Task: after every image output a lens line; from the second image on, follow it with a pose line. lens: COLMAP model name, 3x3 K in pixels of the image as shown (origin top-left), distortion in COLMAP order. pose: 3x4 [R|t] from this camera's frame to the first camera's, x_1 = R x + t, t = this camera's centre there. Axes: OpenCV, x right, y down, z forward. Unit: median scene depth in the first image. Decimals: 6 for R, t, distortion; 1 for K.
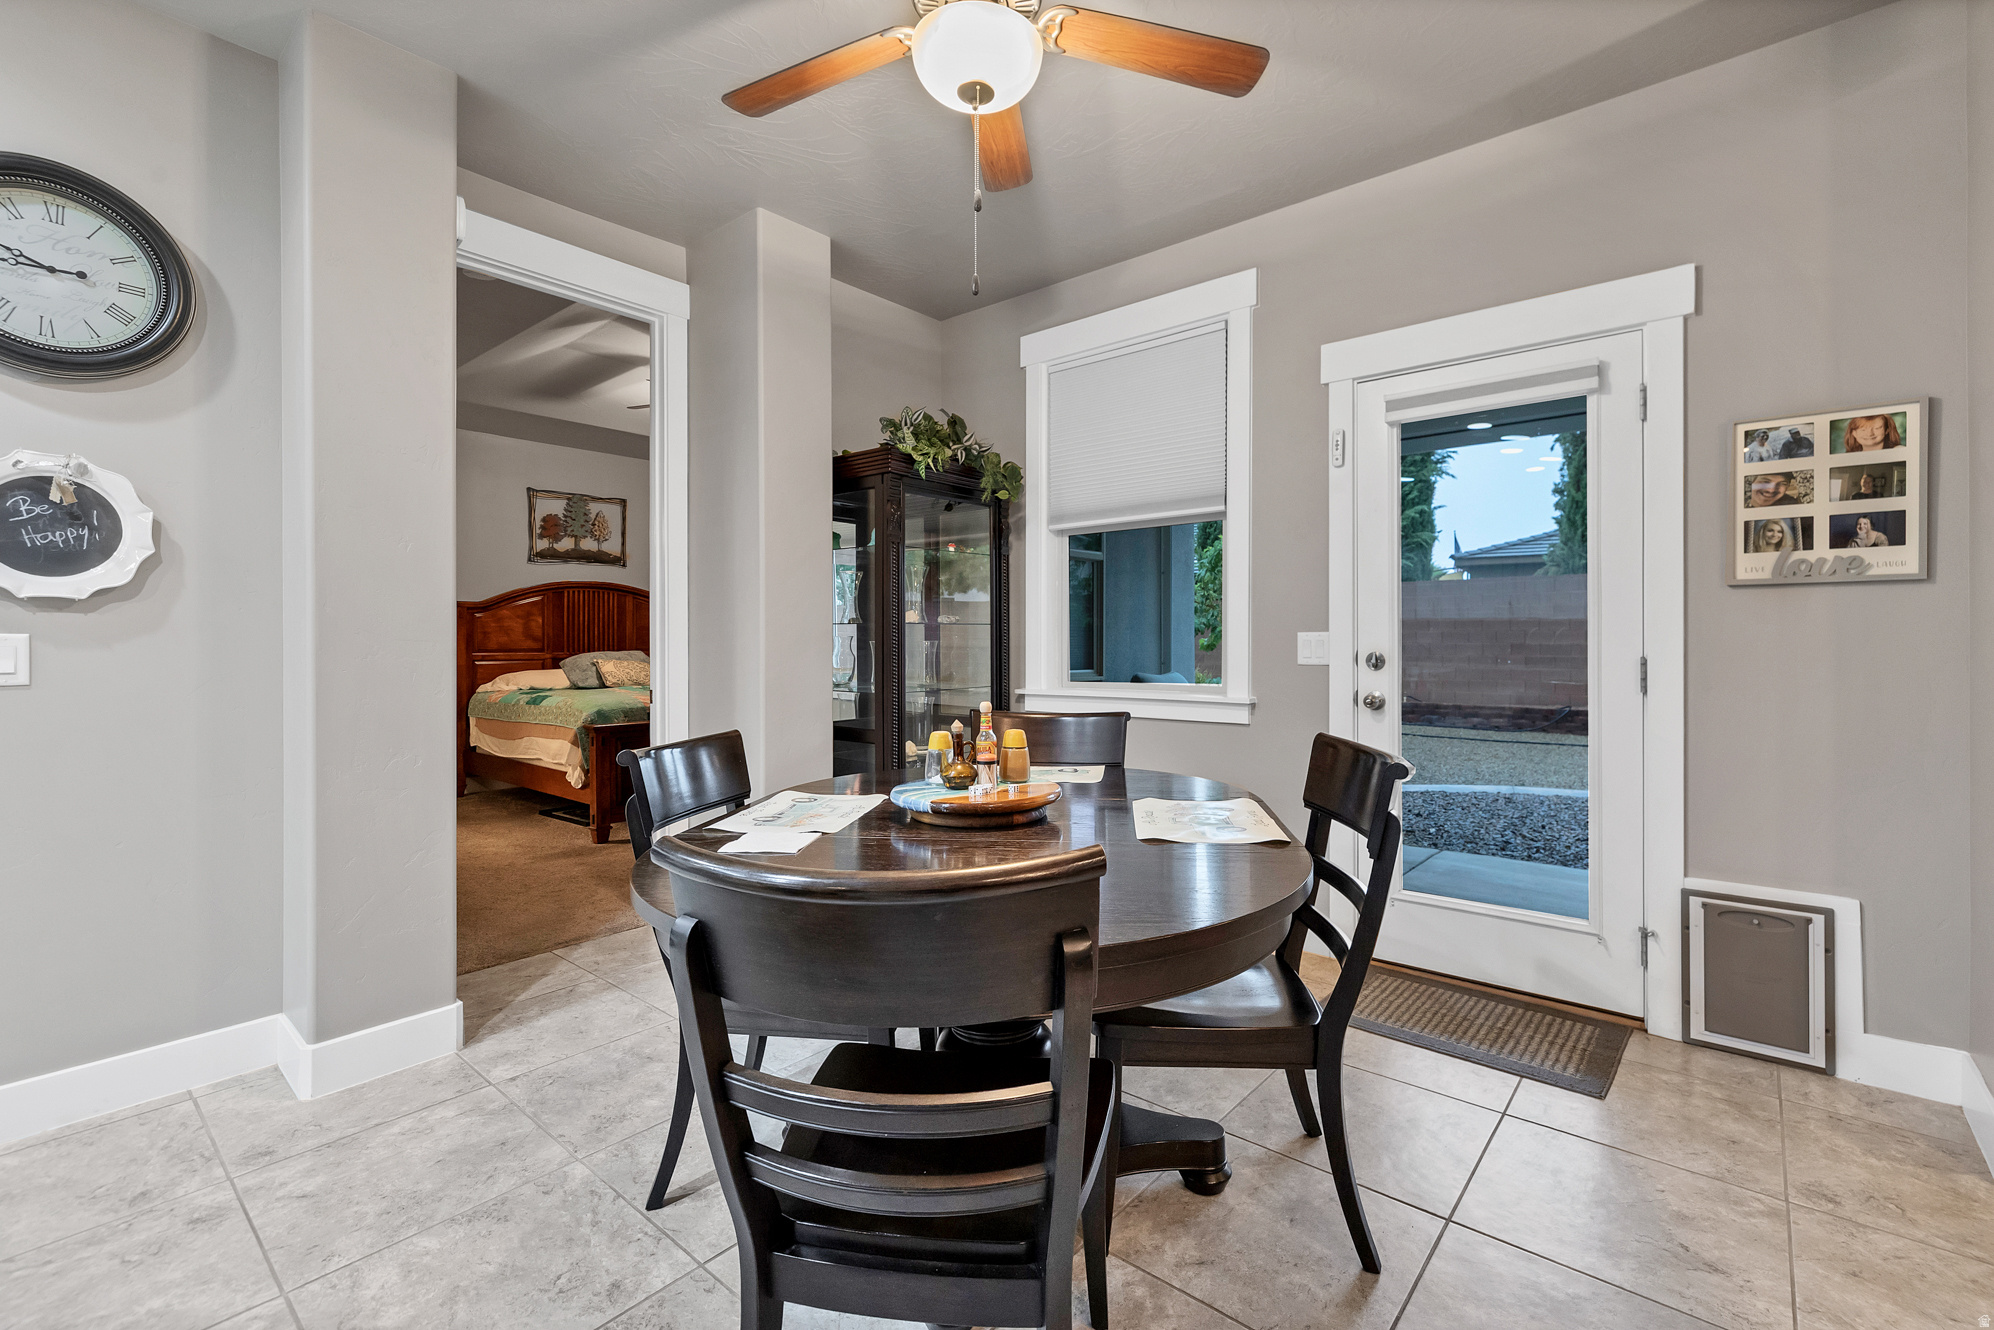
lens RADIAL K [[863.9, 0, 1011.1], [0, 863.9, 639.9], [0, 0, 1]] dist [0.000493, 0.000078]
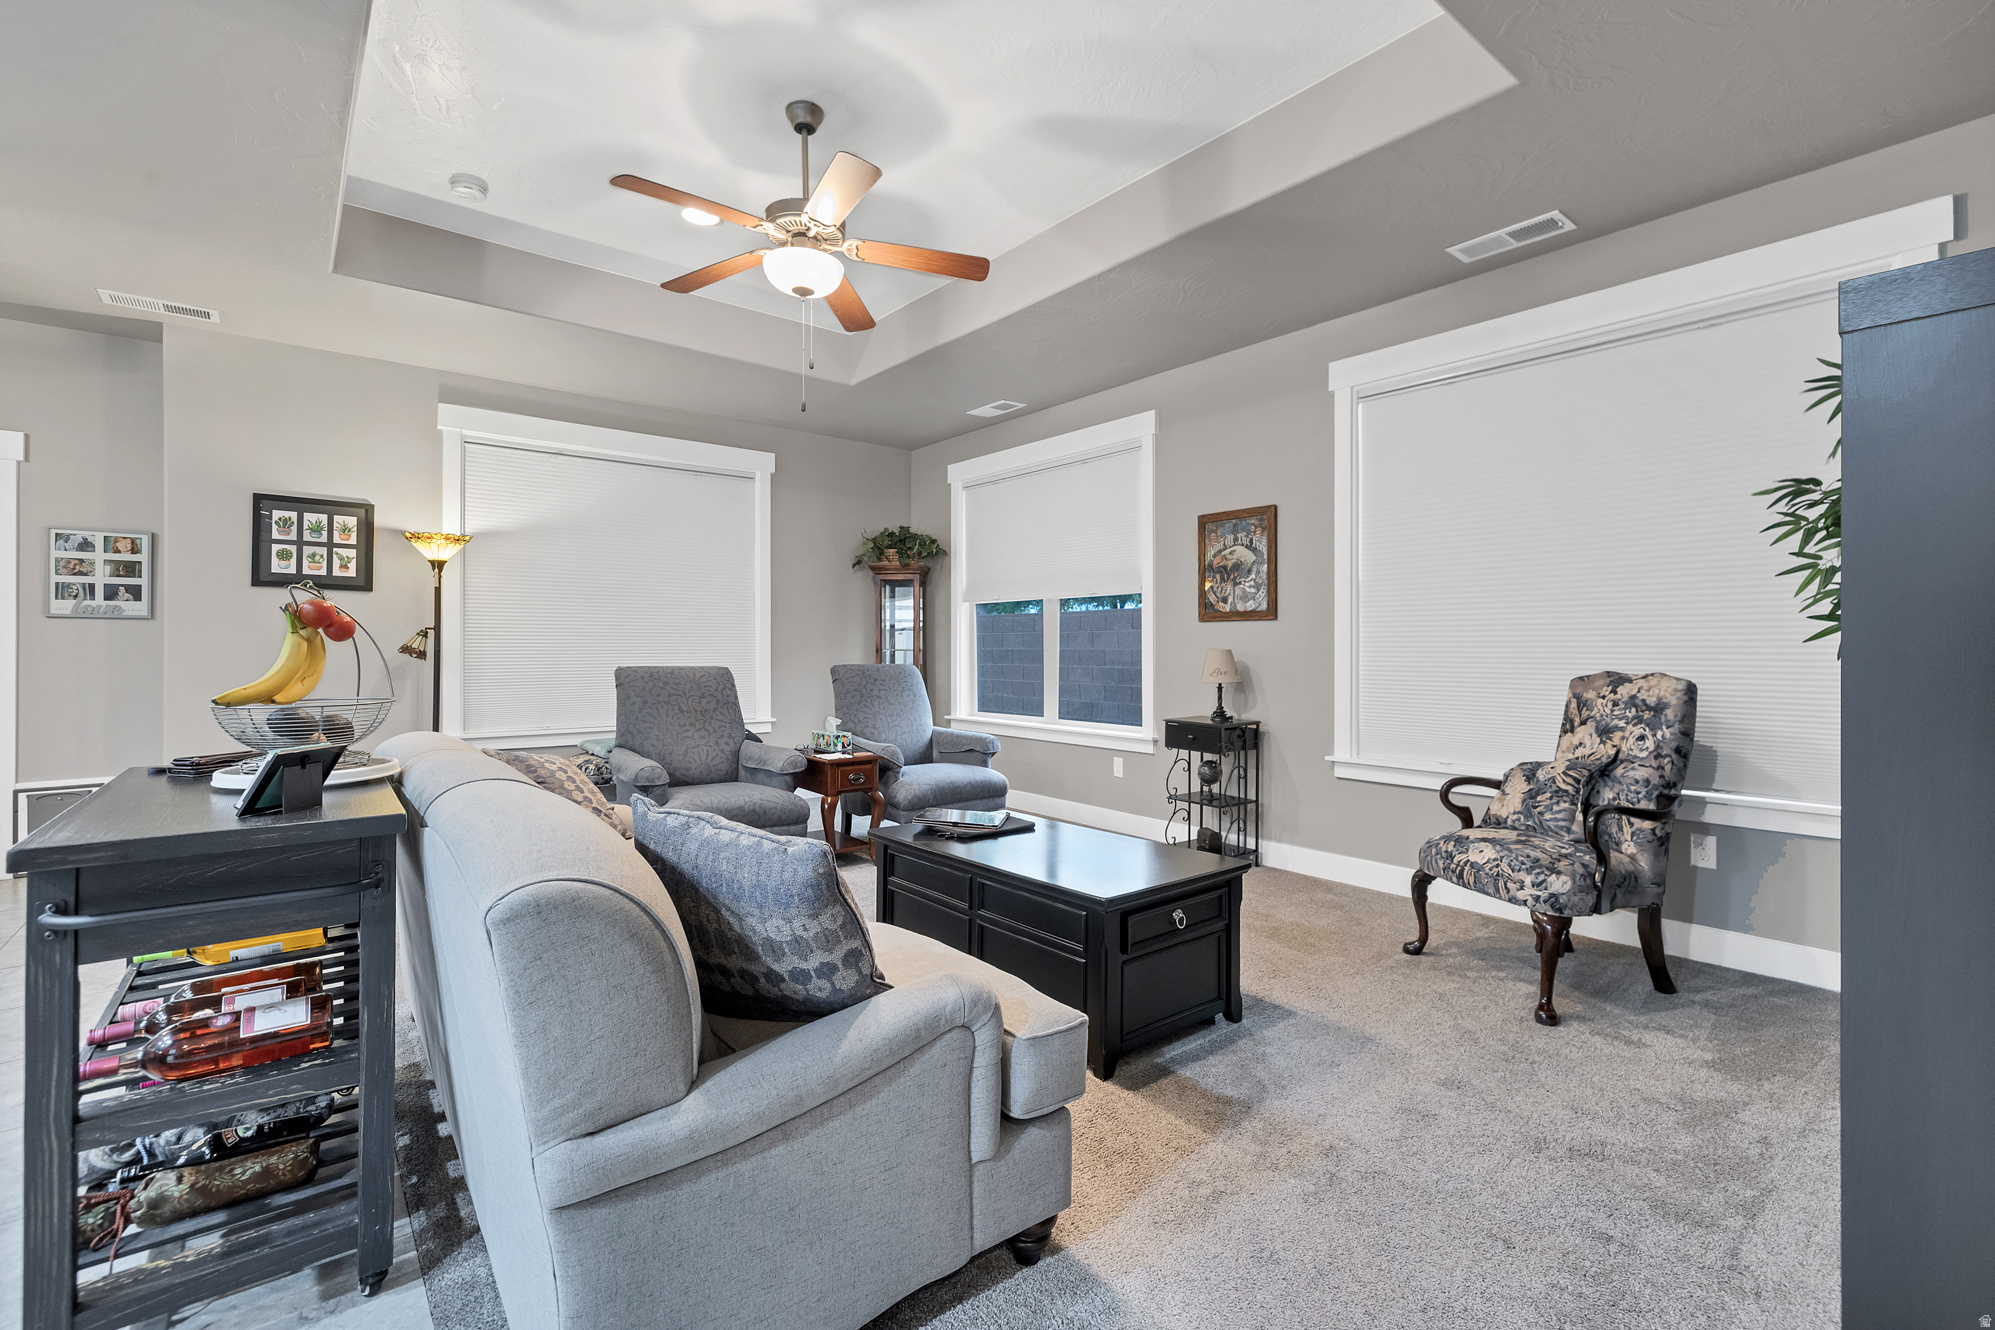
lens RADIAL K [[864.3, 0, 1003.8], [0, 864.3, 641.4], [0, 0, 1]] dist [0.000493, 0.000078]
pose [[0.178538, 0.004590, 0.983922, -0.630765], [0.000987, 0.999988, -0.004844, -0.000299], [-0.983933, 0.001836, 0.178531, -1.378885]]
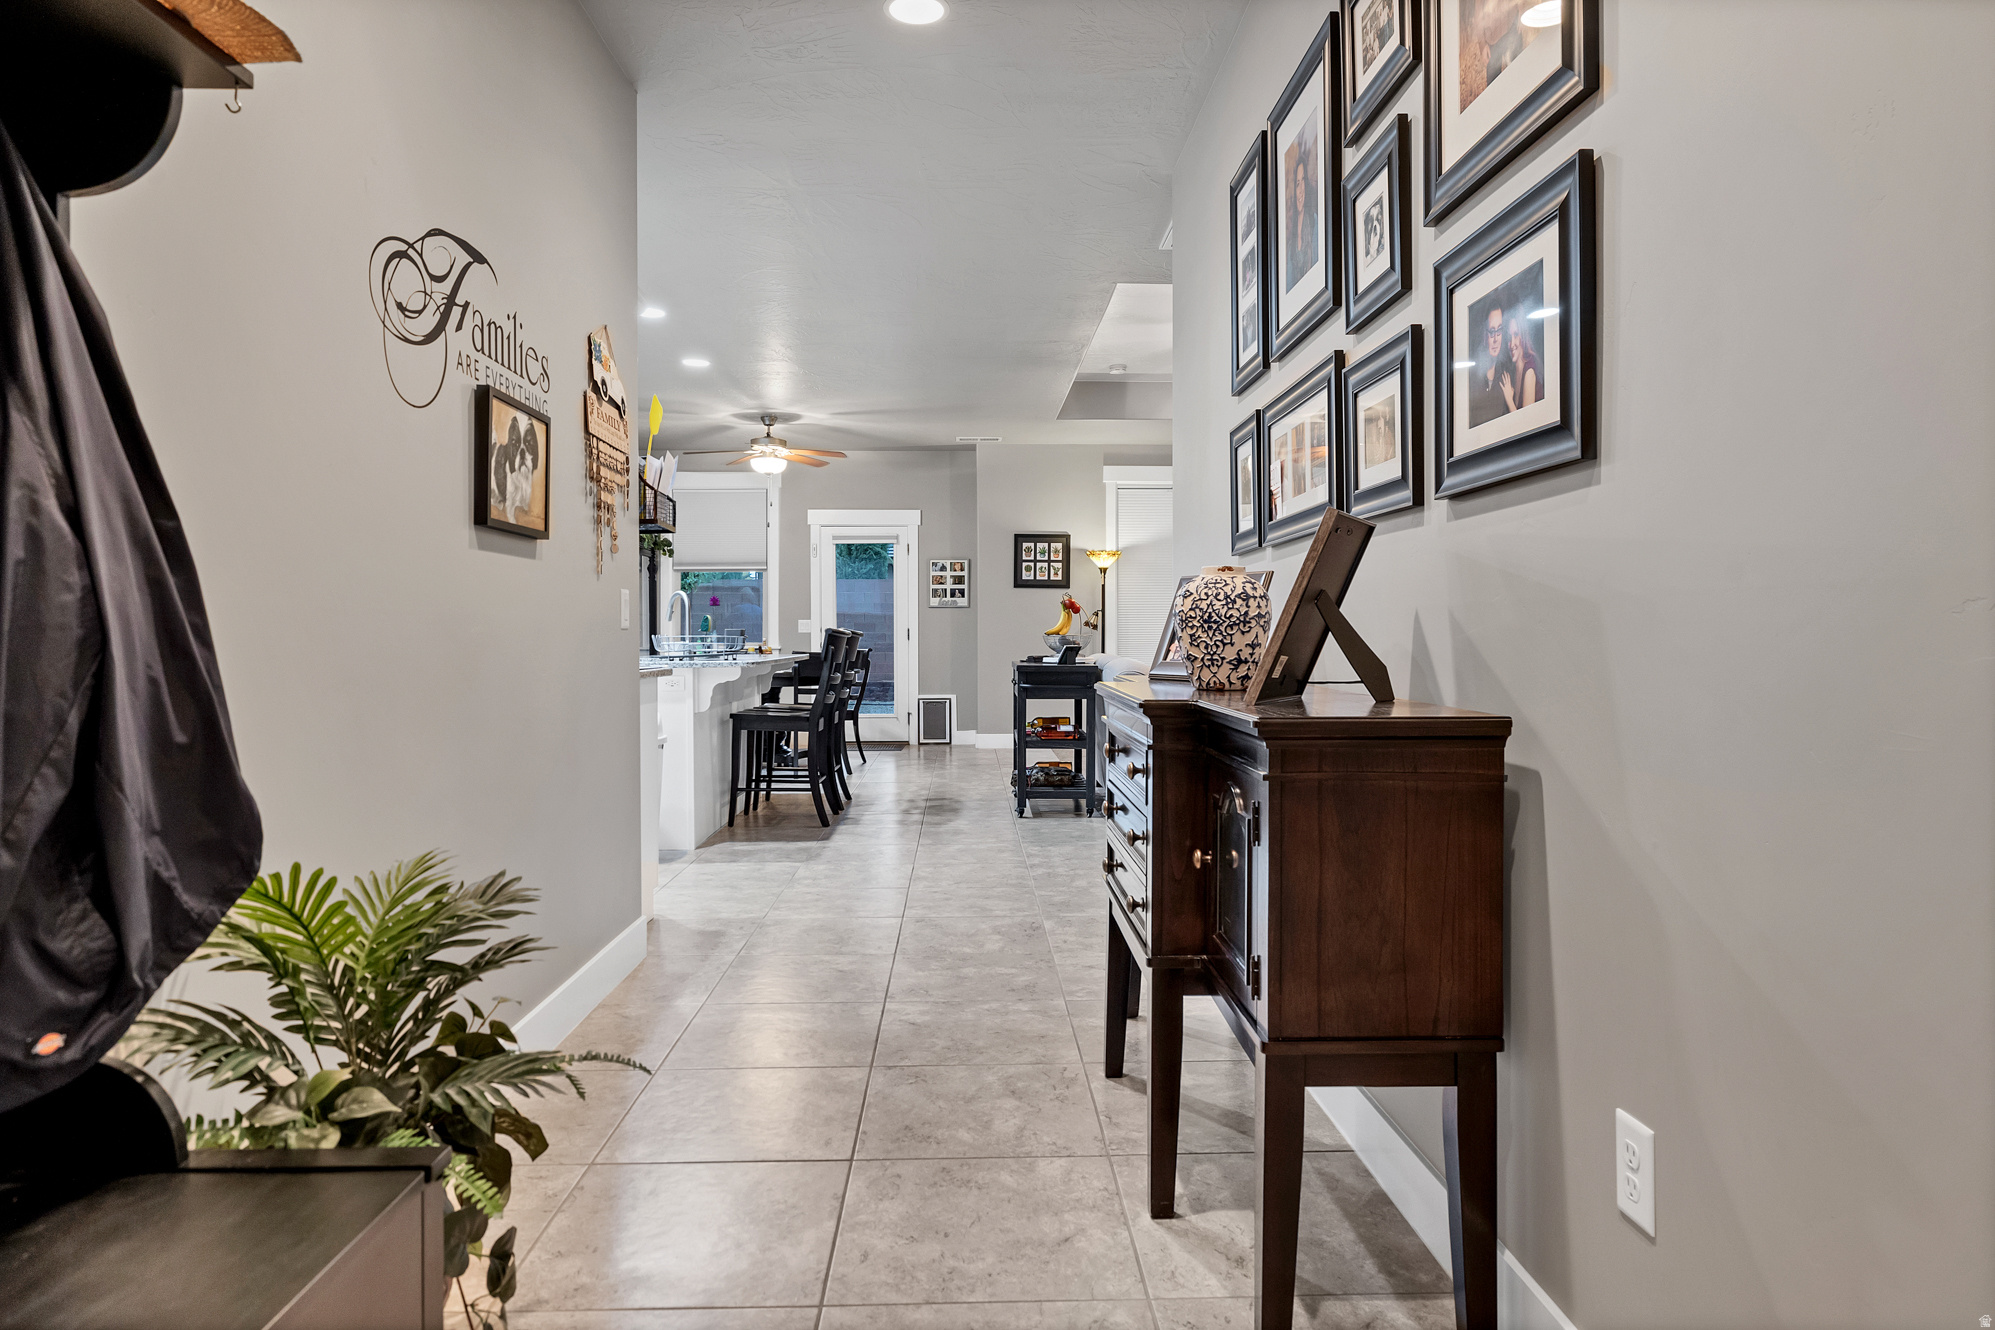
lens RADIAL K [[1256.9, 0, 988.7], [0, 1256.9, 650.5], [0, 0, 1]] dist [-0.000954, 0.000002]
pose [[0.749139, -0.008958, 0.662352, -2.416225], [0.002368, 0.999938, 0.010846, 0.058742], [-0.662409, -0.006556, 0.749114, -3.047569]]
